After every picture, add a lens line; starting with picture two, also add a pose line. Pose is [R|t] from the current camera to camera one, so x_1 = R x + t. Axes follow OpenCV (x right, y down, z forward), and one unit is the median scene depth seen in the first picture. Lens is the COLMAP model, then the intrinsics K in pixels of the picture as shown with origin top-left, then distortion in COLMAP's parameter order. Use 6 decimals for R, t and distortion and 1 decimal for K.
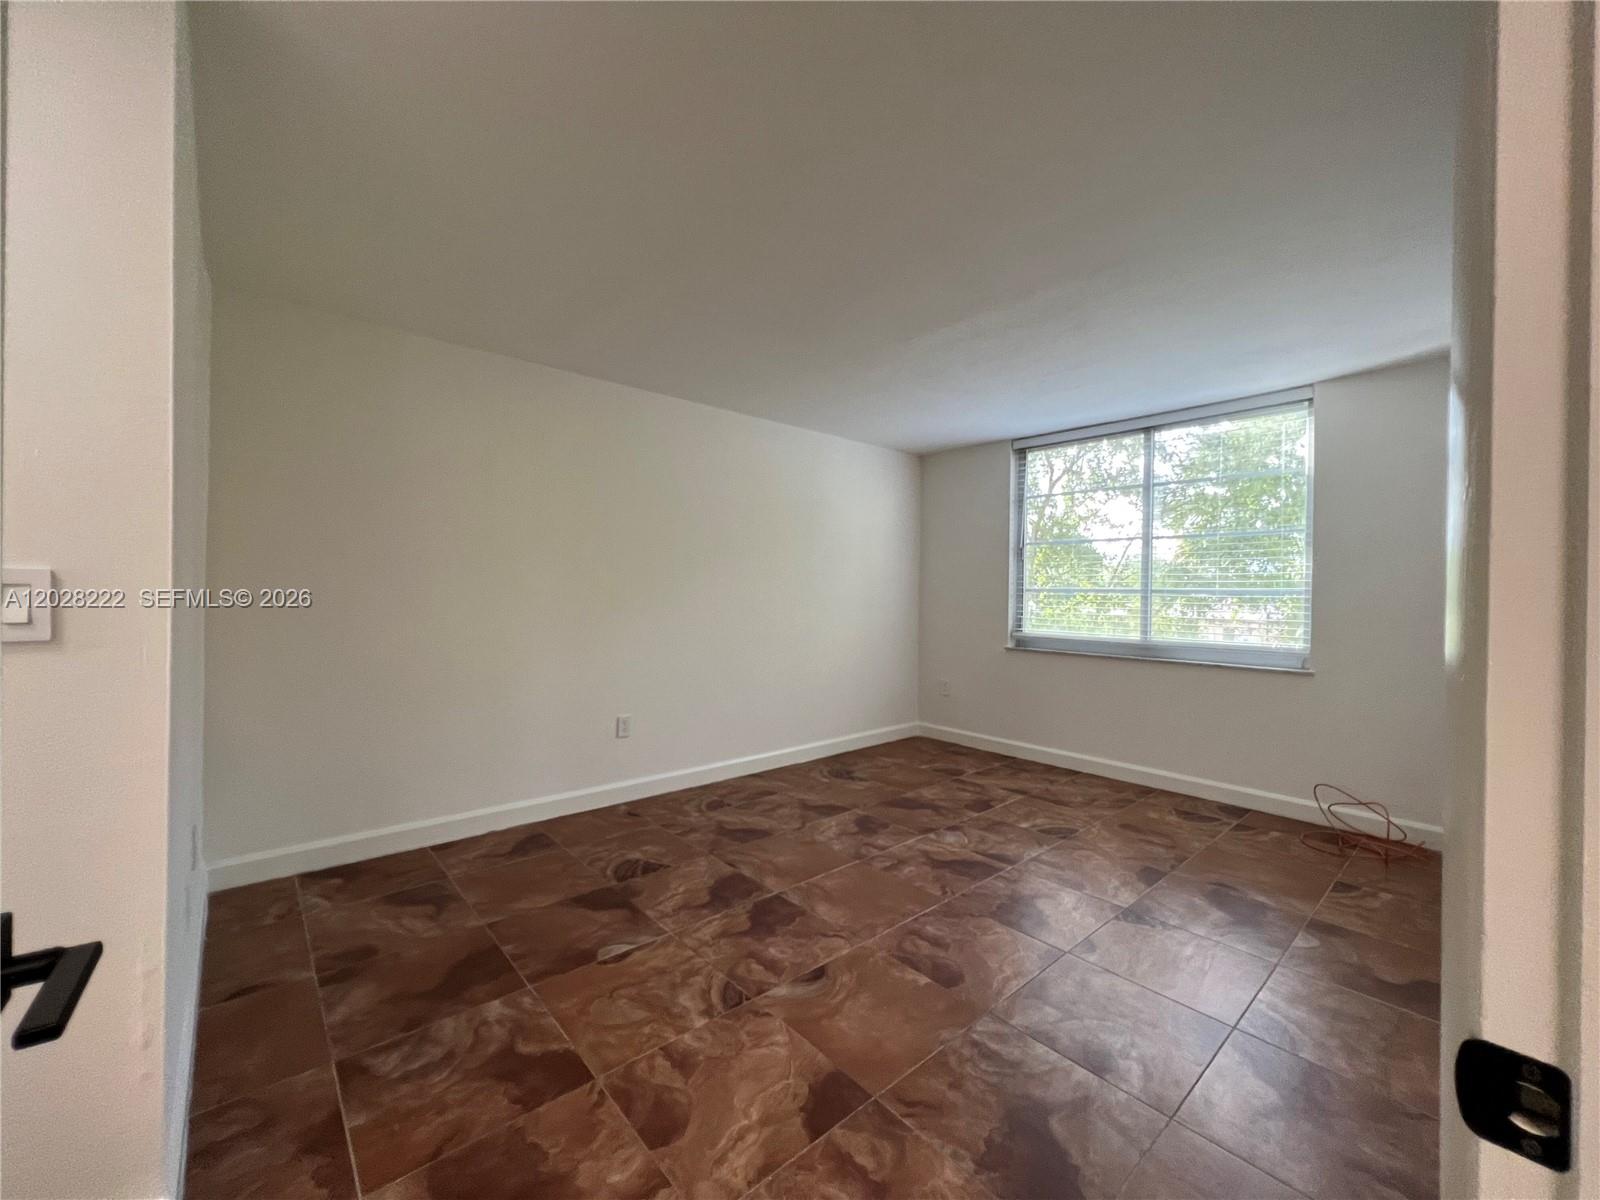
lens RADIAL K [[634.8, 0, 800.0], [0, 634.8, 600.0], [0, 0, 1]] dist [-0.000308, -0.000346]
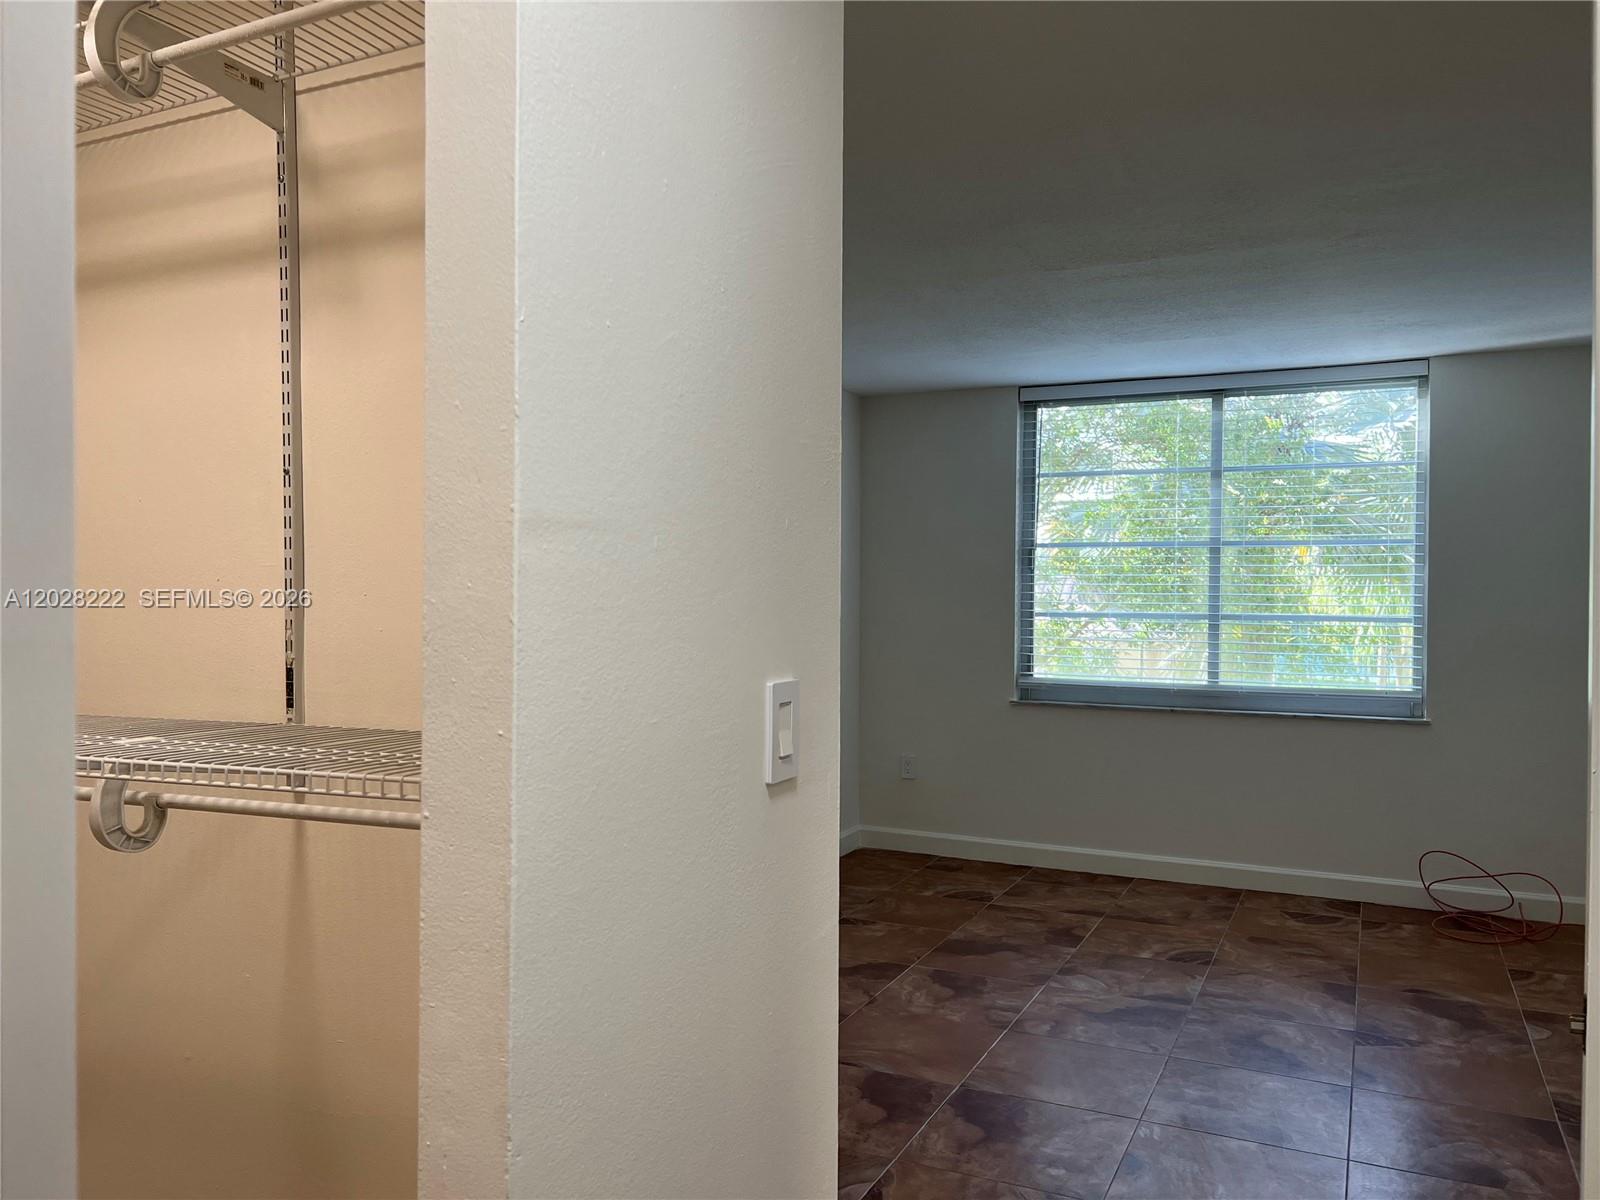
lens RADIAL K [[1206.0, 0, 803.5], [0, 1206.0, 608.9], [0, 0, 1]] dist [0.058945, -0.061708]
pose [[0.916888, -0.010643, 0.399002, -0.516493], [0.009443, 0.999943, 0.004972, -0.040900], [-0.399033, -0.000791, 0.916936, -0.089830]]
